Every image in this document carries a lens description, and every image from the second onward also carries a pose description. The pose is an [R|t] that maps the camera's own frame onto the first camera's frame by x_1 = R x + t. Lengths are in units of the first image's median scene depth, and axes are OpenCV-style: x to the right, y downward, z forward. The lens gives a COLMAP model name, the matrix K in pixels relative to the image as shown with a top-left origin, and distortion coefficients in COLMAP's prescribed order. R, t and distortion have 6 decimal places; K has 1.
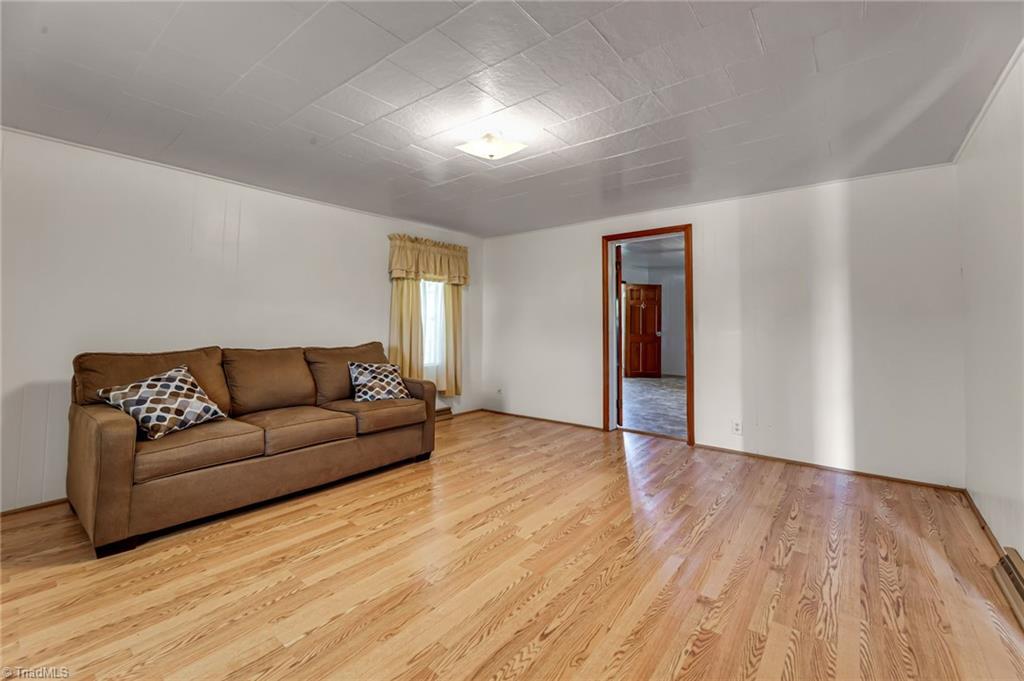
lens RADIAL K [[426.6, 0, 515.1], [0, 426.6, 326.9], [0, 0, 1]] dist [-0.002394, -0.000103]
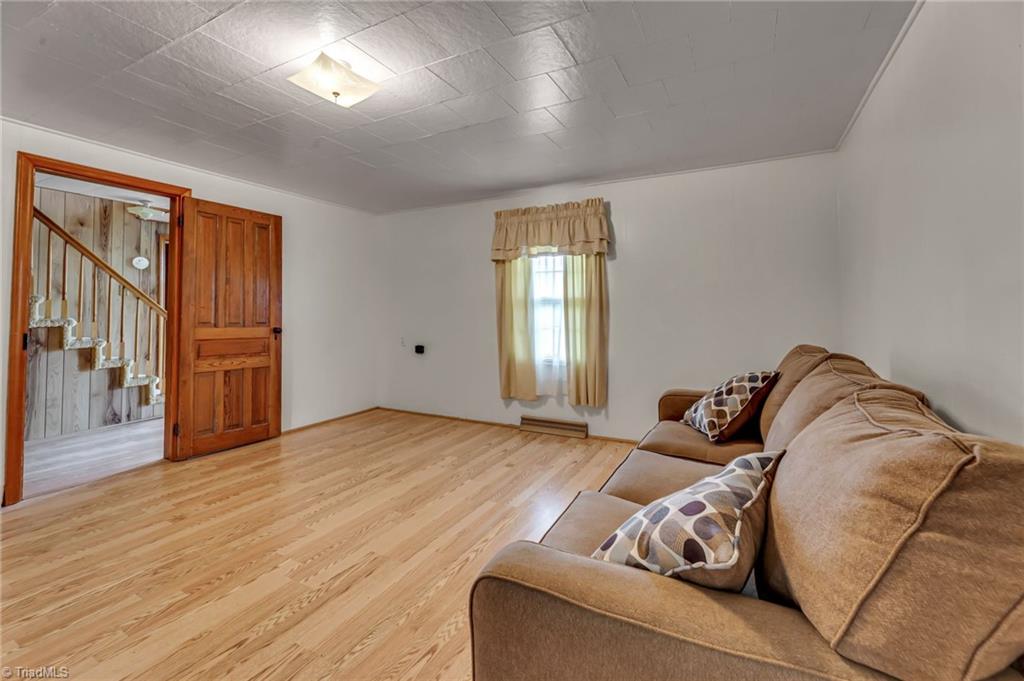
lens RADIAL K [[430.3, 0, 528.5], [0, 430.3, 305.3], [0, 0, 1]] dist [-0.001349, 0.000238]
pose [[-0.979539, -0.010282, -0.200990, -0.260694], [-0.009604, 0.999944, -0.004348, -0.017416], [0.201024, -0.002328, -0.979584, 1.910812]]
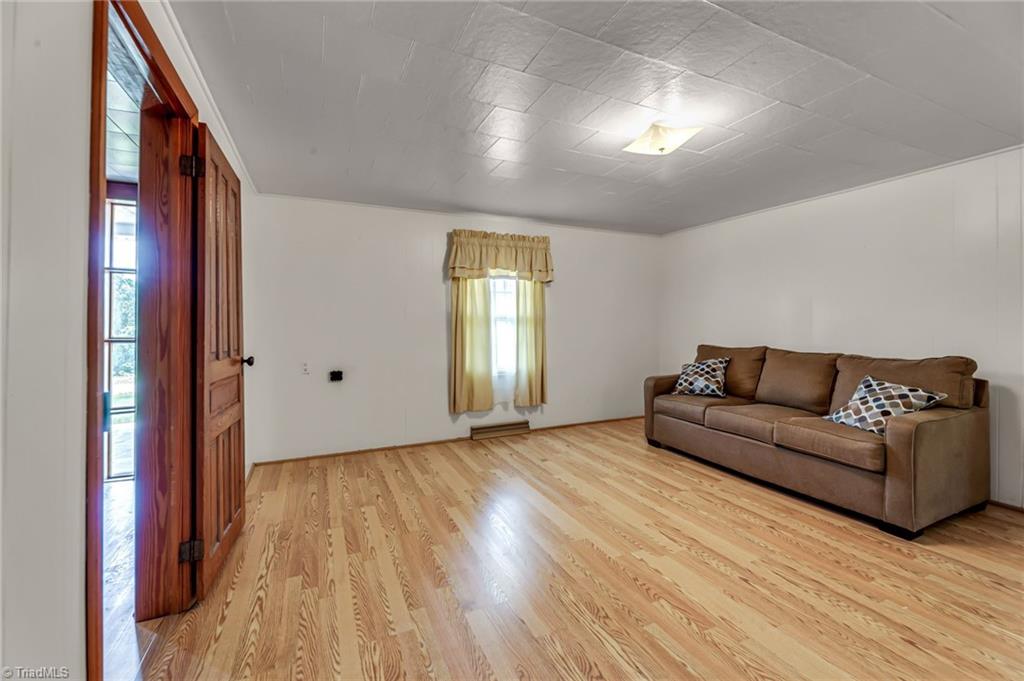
lens RADIAL K [[426.6, 0, 515.1], [0, 426.6, 326.9], [0, 0, 1]] dist [-0.002394, -0.000103]
pose [[-0.444520, -0.001475, -0.895768, 0.981505], [-0.008812, 0.999957, 0.002727, -0.012116], [0.895726, 0.009106, -0.444514, 1.162496]]
